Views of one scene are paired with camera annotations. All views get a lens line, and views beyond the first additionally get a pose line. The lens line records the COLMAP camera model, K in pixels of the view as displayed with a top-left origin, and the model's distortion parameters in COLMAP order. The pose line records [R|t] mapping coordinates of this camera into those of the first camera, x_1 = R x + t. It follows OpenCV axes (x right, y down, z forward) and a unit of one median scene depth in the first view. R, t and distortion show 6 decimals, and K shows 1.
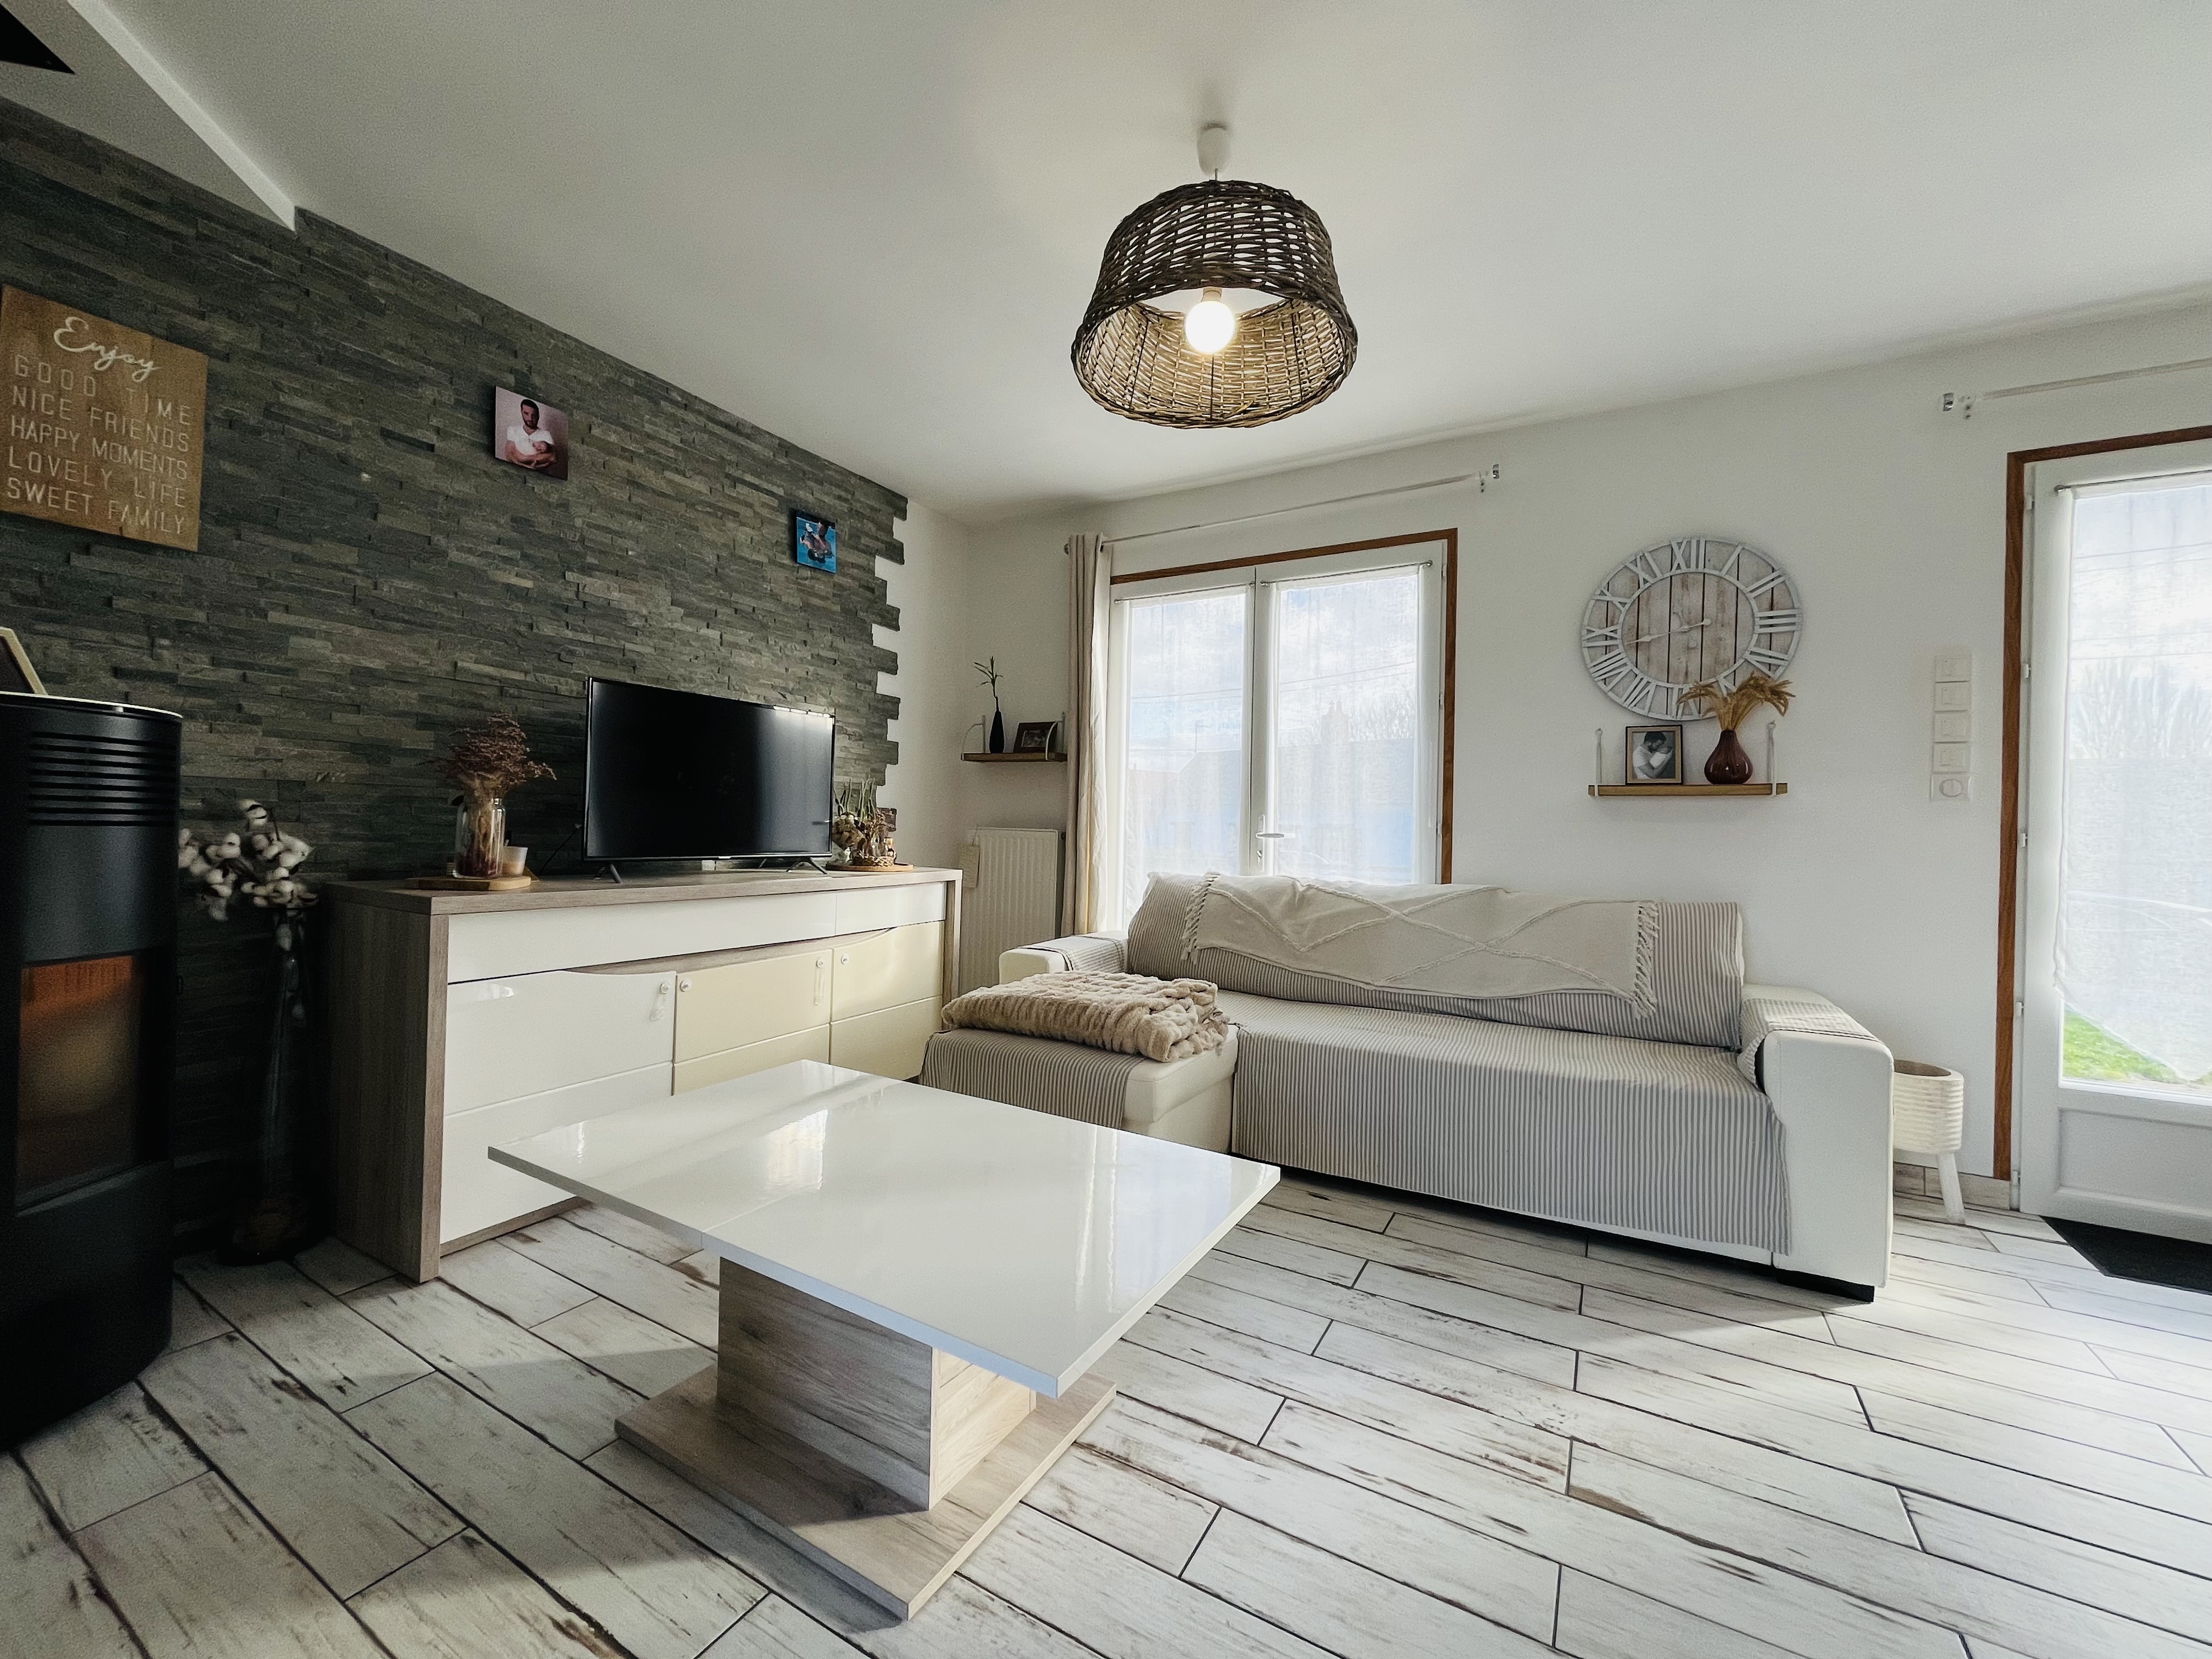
lens RADIAL K [[888.9, 0, 1098.6], [0, 888.9, 823.3], [0, 0, 1]] dist [0.000260, 0.000535]
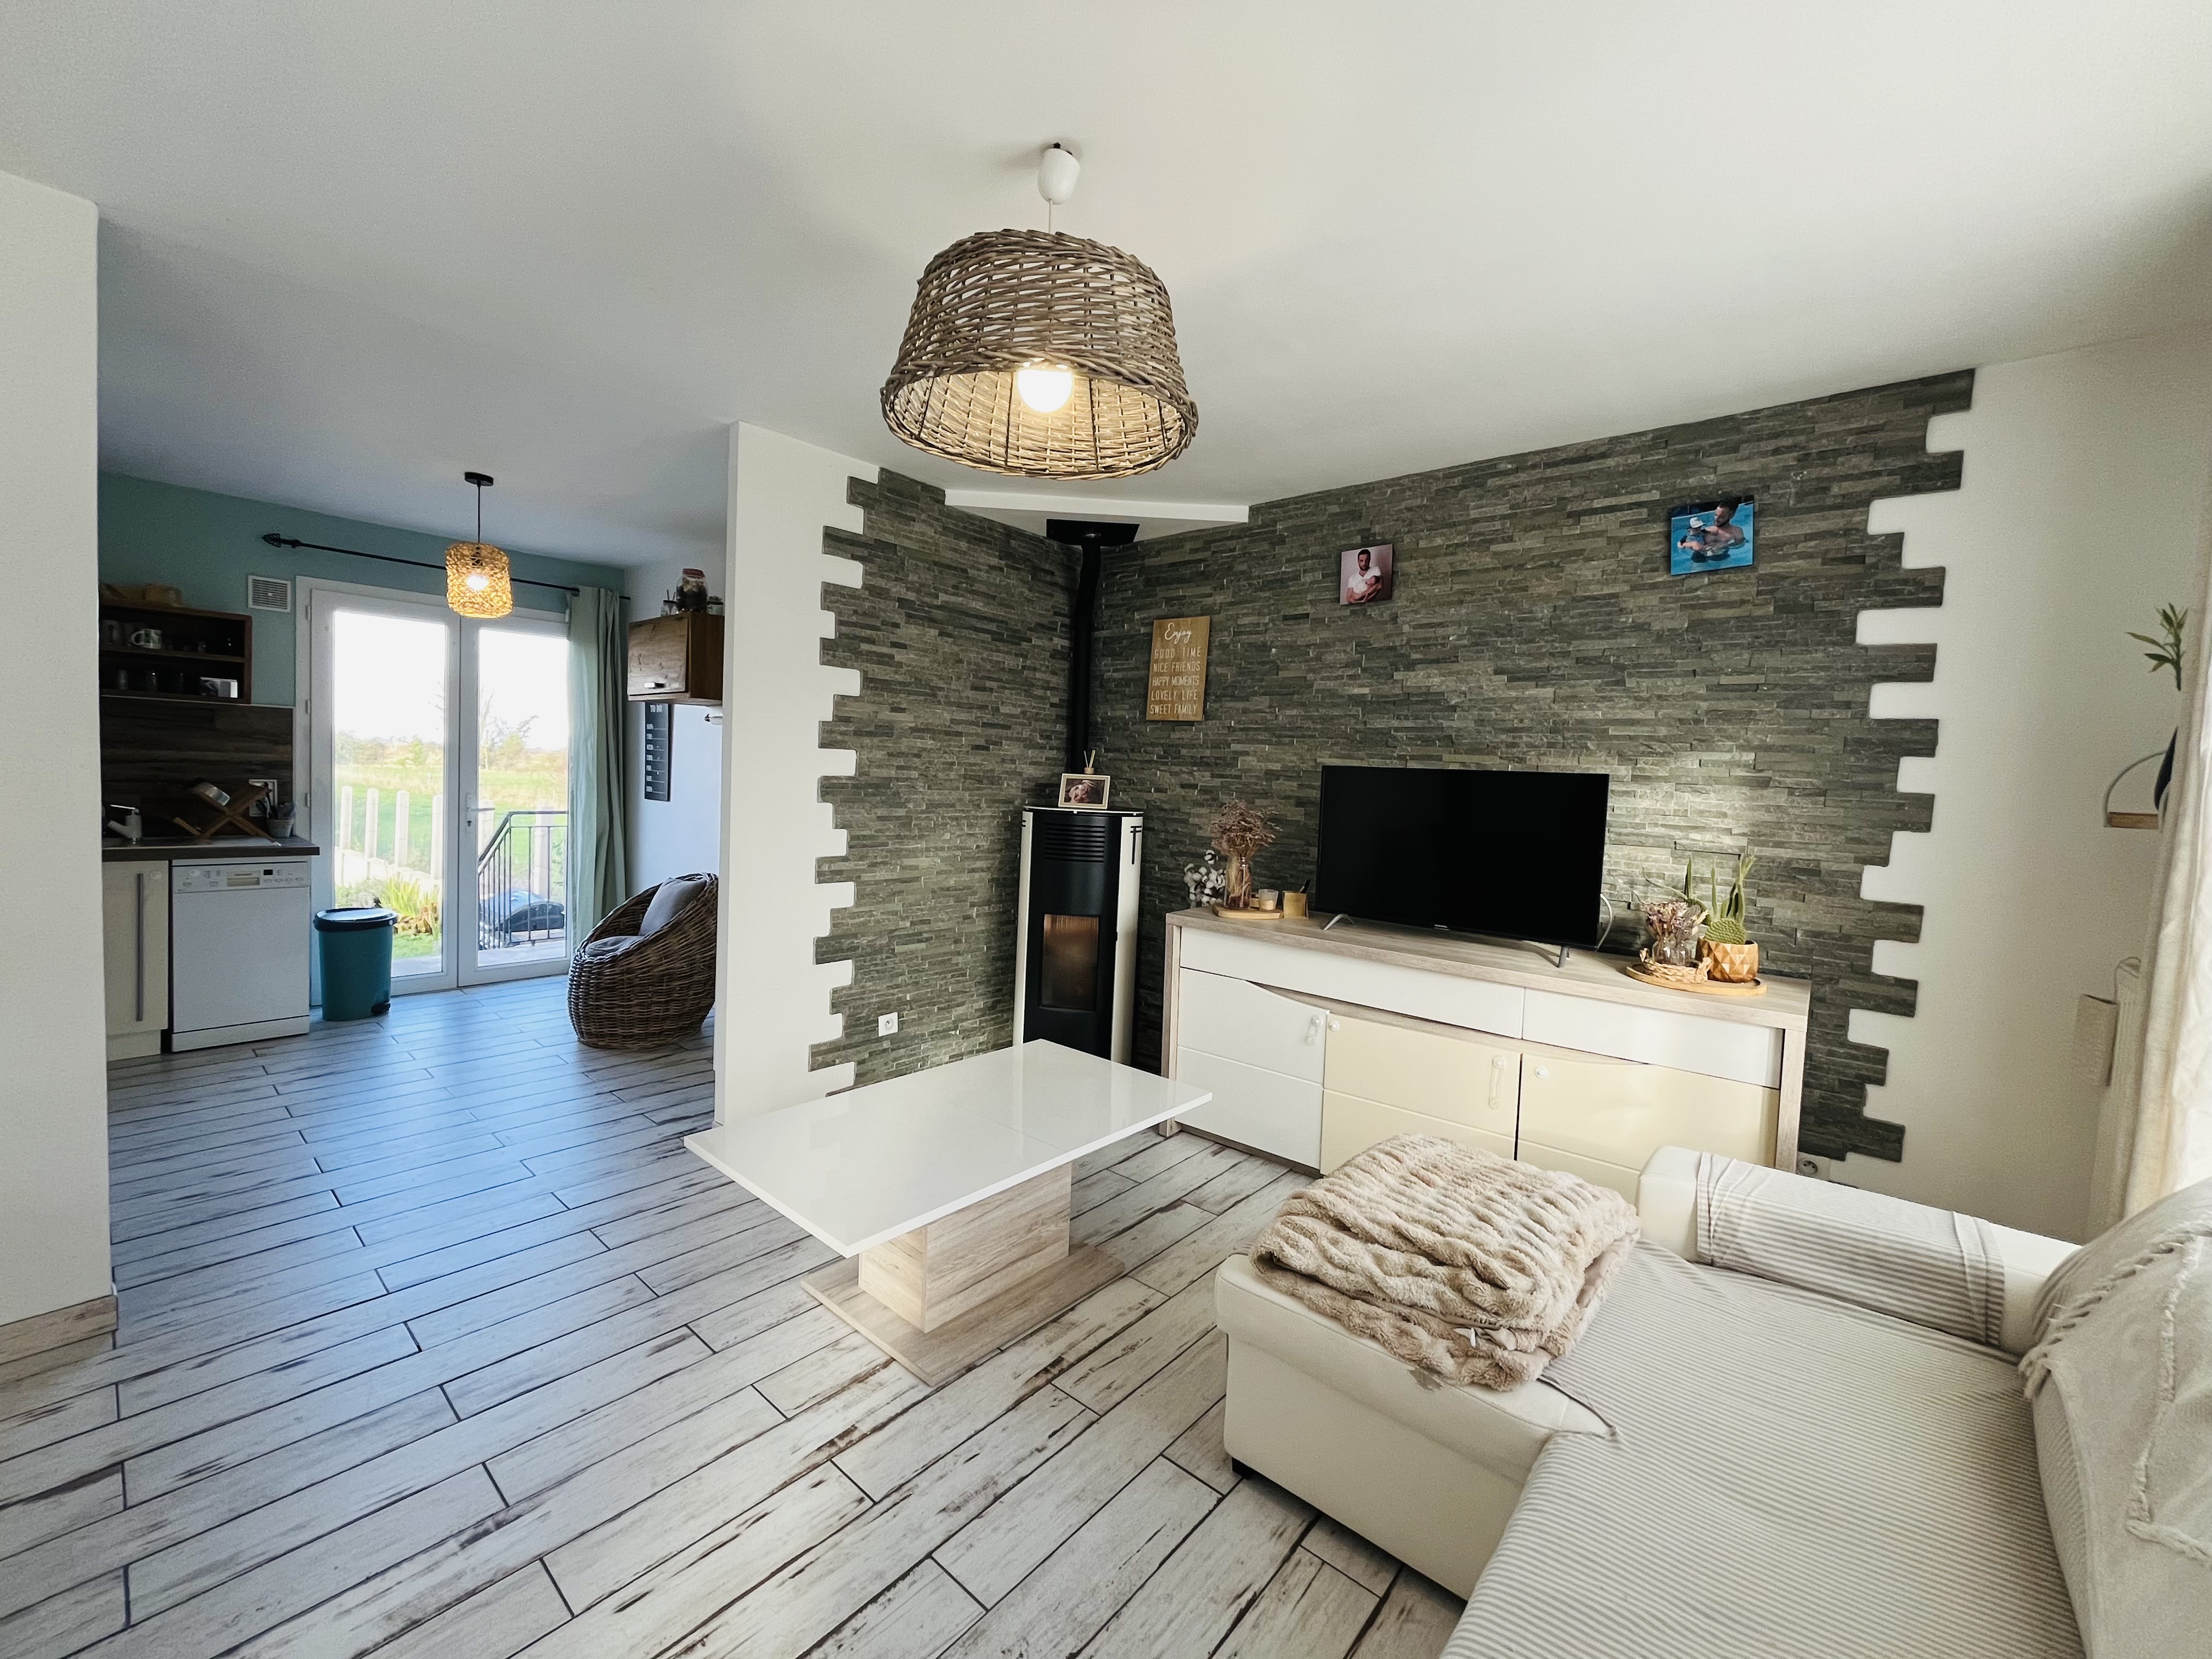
lens RADIAL K [[888.9, 0, 1092.9], [0, 888.9, 825.0], [0, 0, 1]] dist [0.000260, 0.000535]
pose [[-0.184653, 0.025009, -0.982486, 0.642567], [-0.044233, 0.998452, 0.033728, -0.092834], [0.981808, 0.049686, -0.183261, 0.786619]]
